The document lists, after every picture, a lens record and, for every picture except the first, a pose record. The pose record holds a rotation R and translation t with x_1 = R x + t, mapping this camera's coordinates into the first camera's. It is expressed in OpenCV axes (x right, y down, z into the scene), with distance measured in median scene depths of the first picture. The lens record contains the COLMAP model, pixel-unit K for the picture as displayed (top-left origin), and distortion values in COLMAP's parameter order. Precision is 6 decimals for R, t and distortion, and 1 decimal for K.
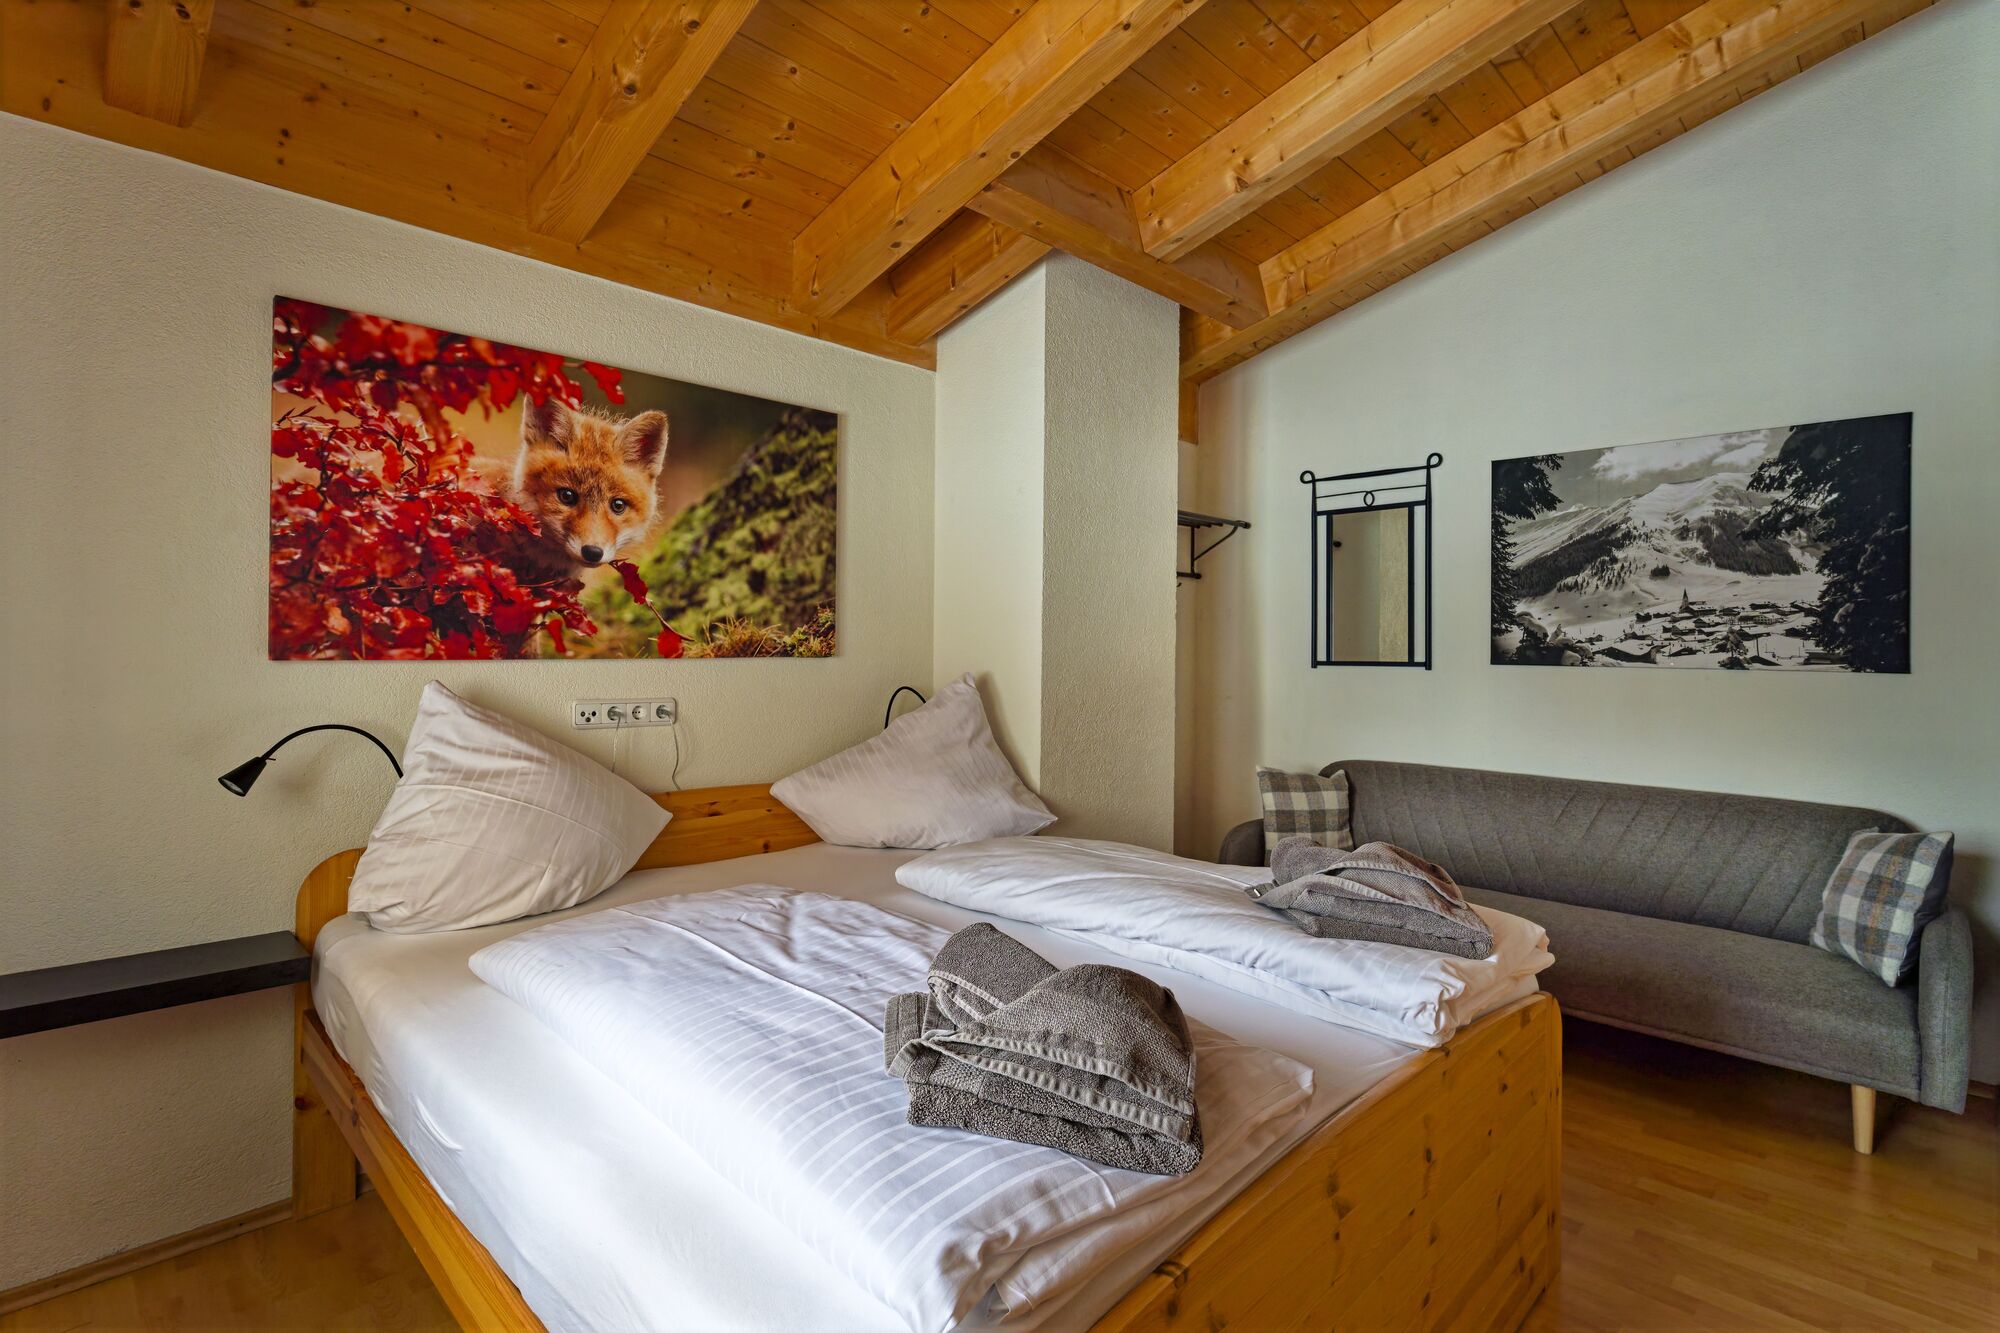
lens RADIAL K [[947.2, 0, 999.1], [0, 947.2, 650.8], [0, 0, 1]] dist [-0.013746, -0.000119]
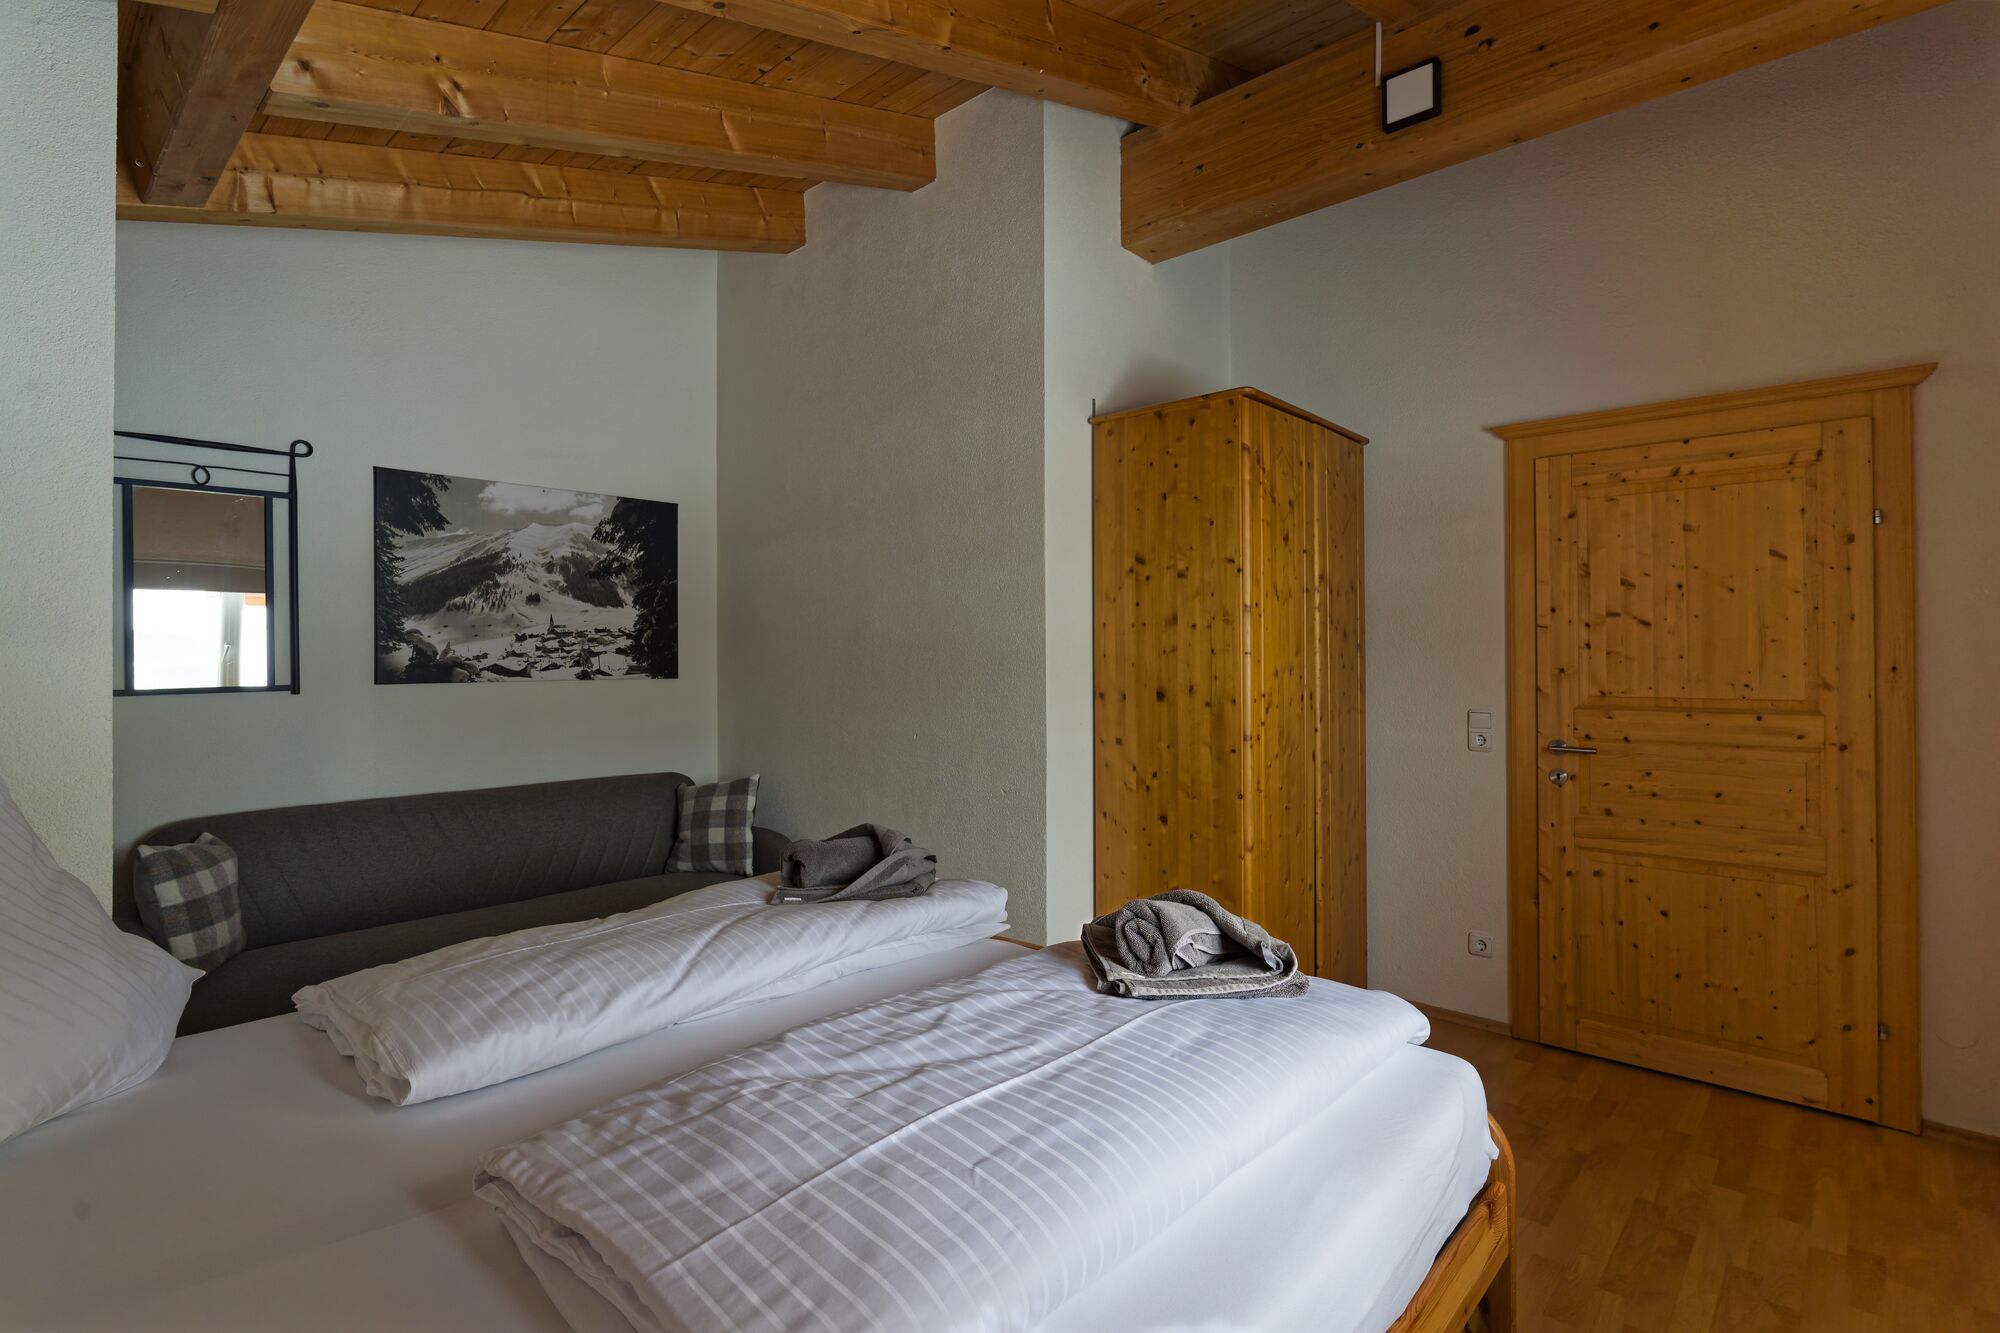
lens RADIAL K [[947.2, 0, 999.0], [0, 947.2, 659.9], [0, 0, 1]] dist [-0.013746, -0.000119]
pose [[-0.029752, -0.014727, 0.999449, -0.486328], [0.008999, 0.999847, 0.015001, -0.020677], [-0.999517, 0.009440, -0.029614, 0.465925]]
